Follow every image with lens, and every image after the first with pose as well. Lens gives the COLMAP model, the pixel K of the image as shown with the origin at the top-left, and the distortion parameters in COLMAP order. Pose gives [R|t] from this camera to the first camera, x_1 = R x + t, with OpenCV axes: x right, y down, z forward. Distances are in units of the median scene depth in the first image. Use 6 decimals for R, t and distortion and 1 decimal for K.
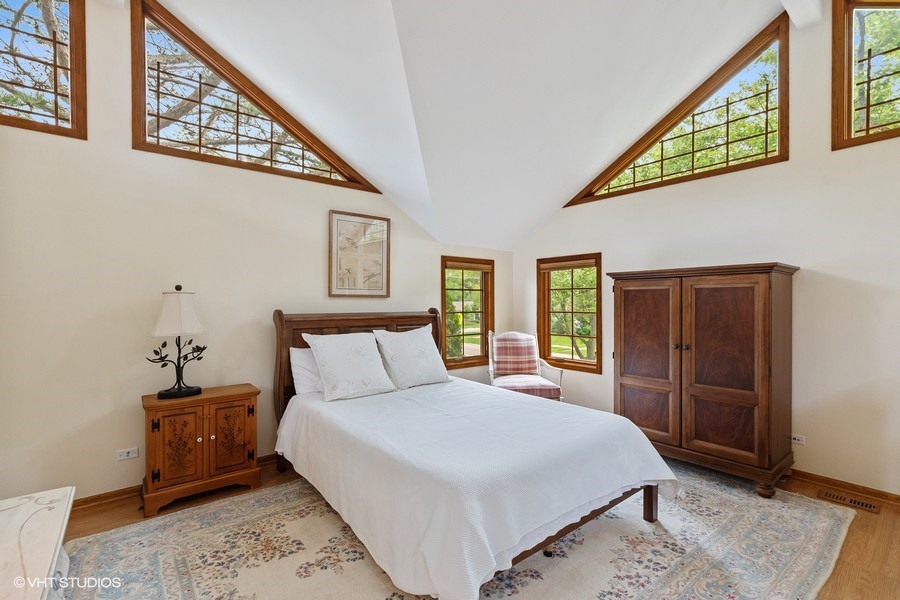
lens RADIAL K [[401.3, 0, 450.0], [0, 401.3, 306.1], [0, 0, 1]] dist [0.000528, -0.000132]
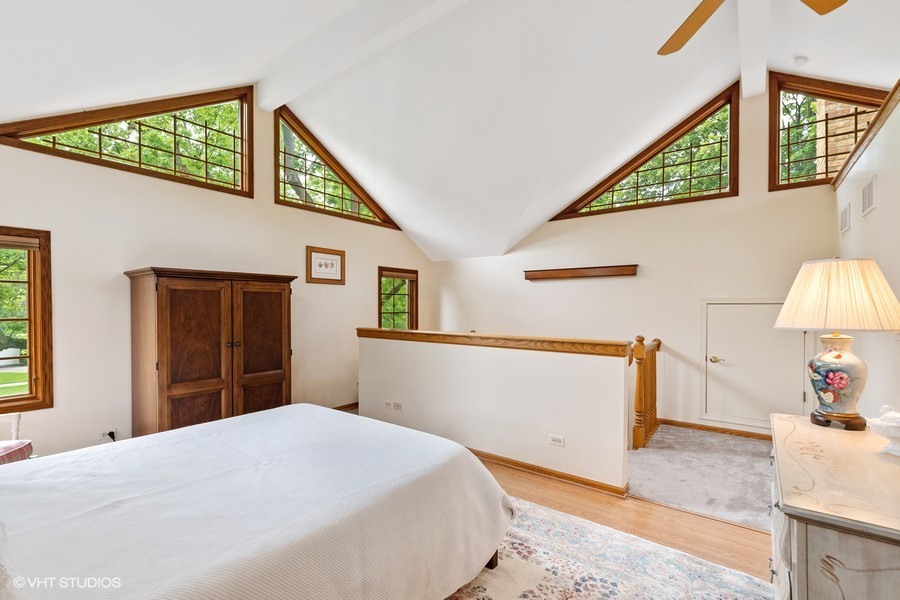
lens RADIAL K [[401.3, 0, 450.8], [0, 401.3, 301.9], [0, 0, 1]] dist [0.000528, -0.000132]
pose [[-0.211046, 0.001514, 0.977475, -0.613175], [0.003592, 0.999993, -0.000773, -0.010657], [-0.977470, 0.003348, -0.211050, 0.647964]]
